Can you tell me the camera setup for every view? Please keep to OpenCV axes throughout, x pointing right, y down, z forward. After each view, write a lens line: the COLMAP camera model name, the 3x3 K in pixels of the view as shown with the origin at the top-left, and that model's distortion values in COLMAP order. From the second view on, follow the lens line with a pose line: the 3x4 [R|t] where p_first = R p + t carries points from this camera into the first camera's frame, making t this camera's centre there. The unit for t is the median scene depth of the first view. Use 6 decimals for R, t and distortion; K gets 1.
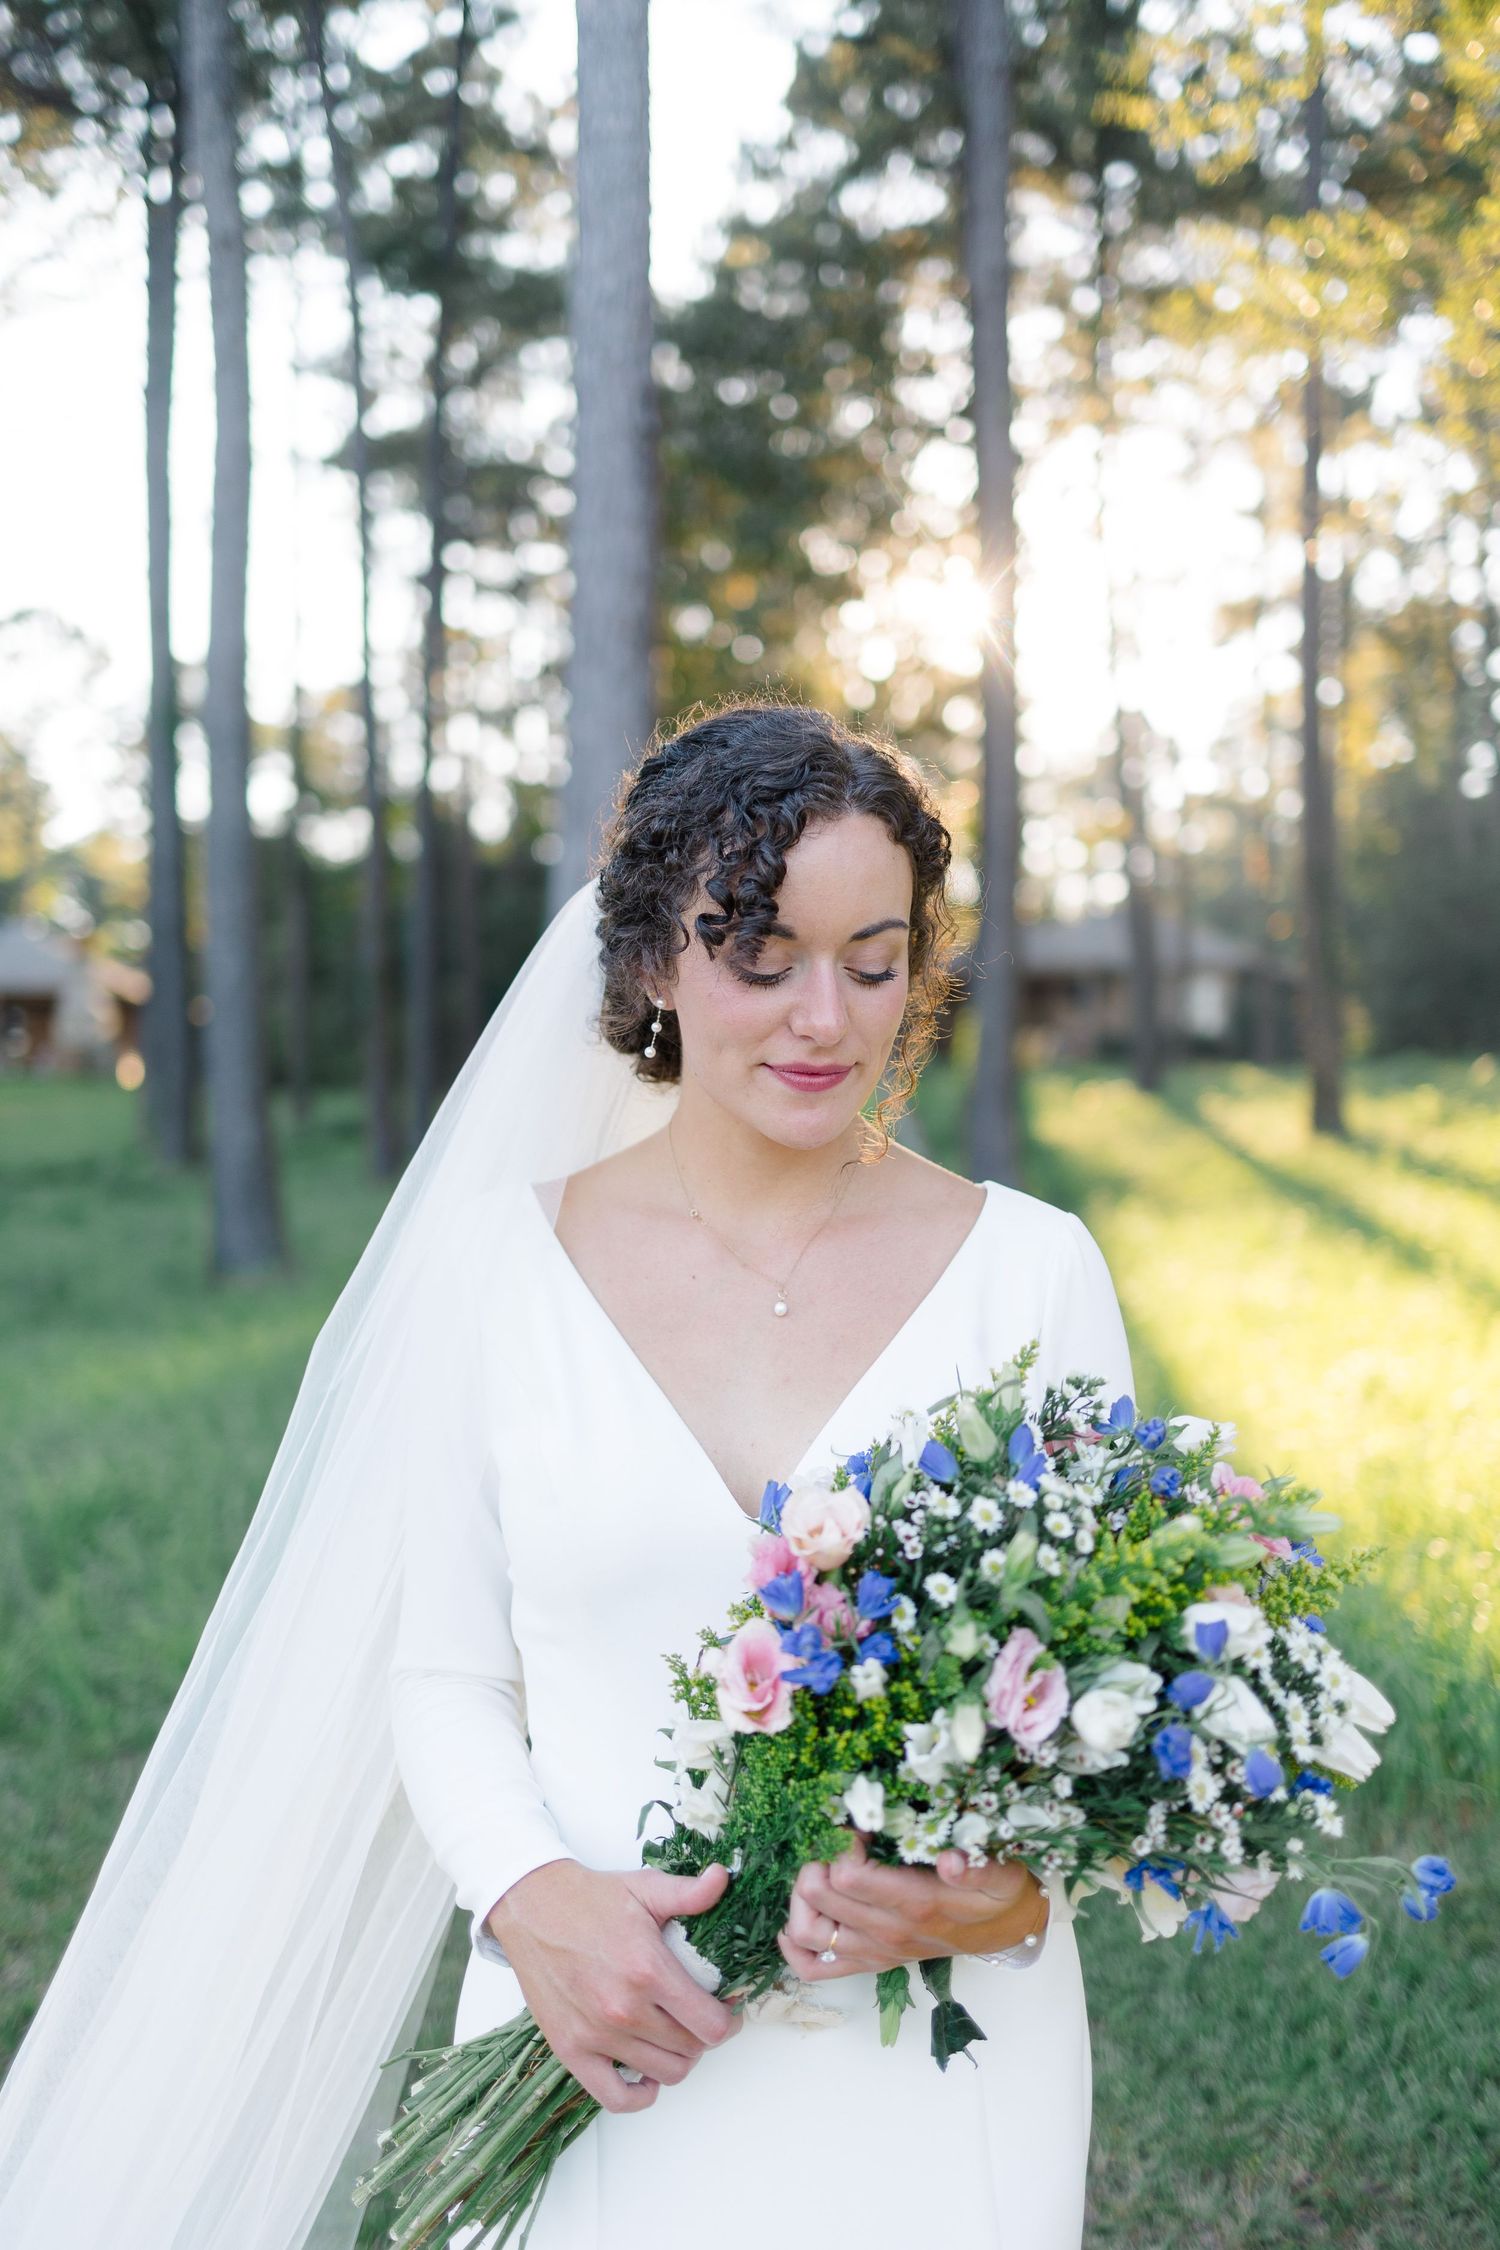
lens RADIAL K [[2528.2, 0, 750.8], [0, 2528.2, 1137.6], [0, 0, 1]] dist [0.027146, 0.000000]
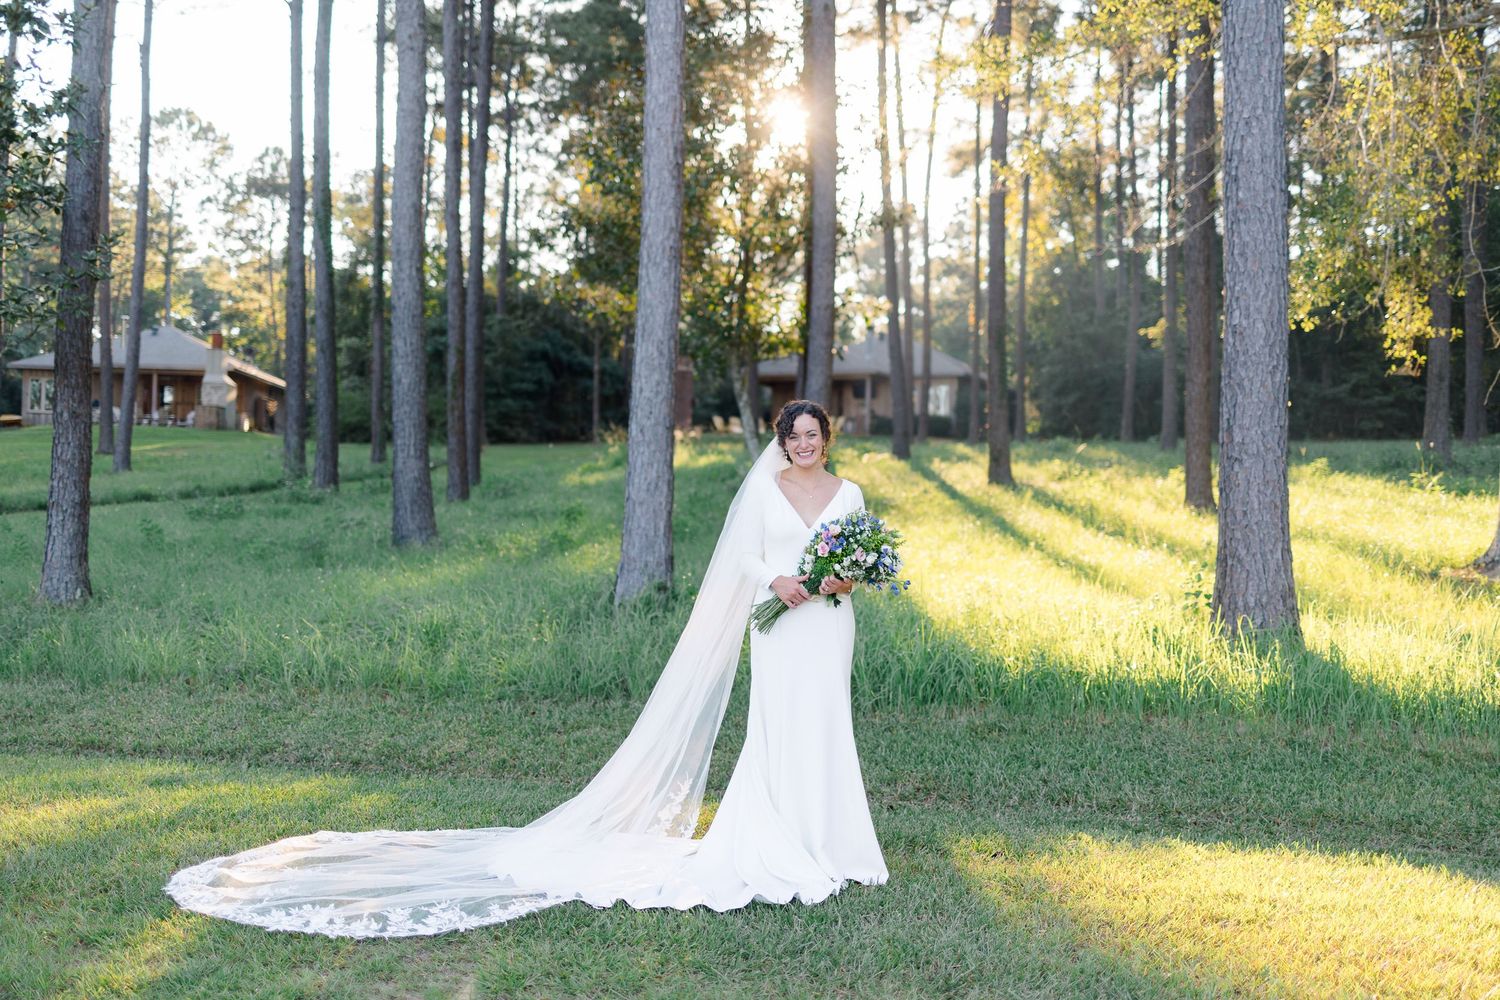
lens RADIAL K [[1685.5, 0, 750.0], [0, 1685.5, 503.0], [0, 0, 1]] dist [0.027146, 0.000000]
pose [[0.997675, 0.021326, 0.064736, -0.017812], [-0.022271, 0.999655, 0.013908, 0.001223], [-0.064417, -0.015317, 0.997806, -0.136693]]
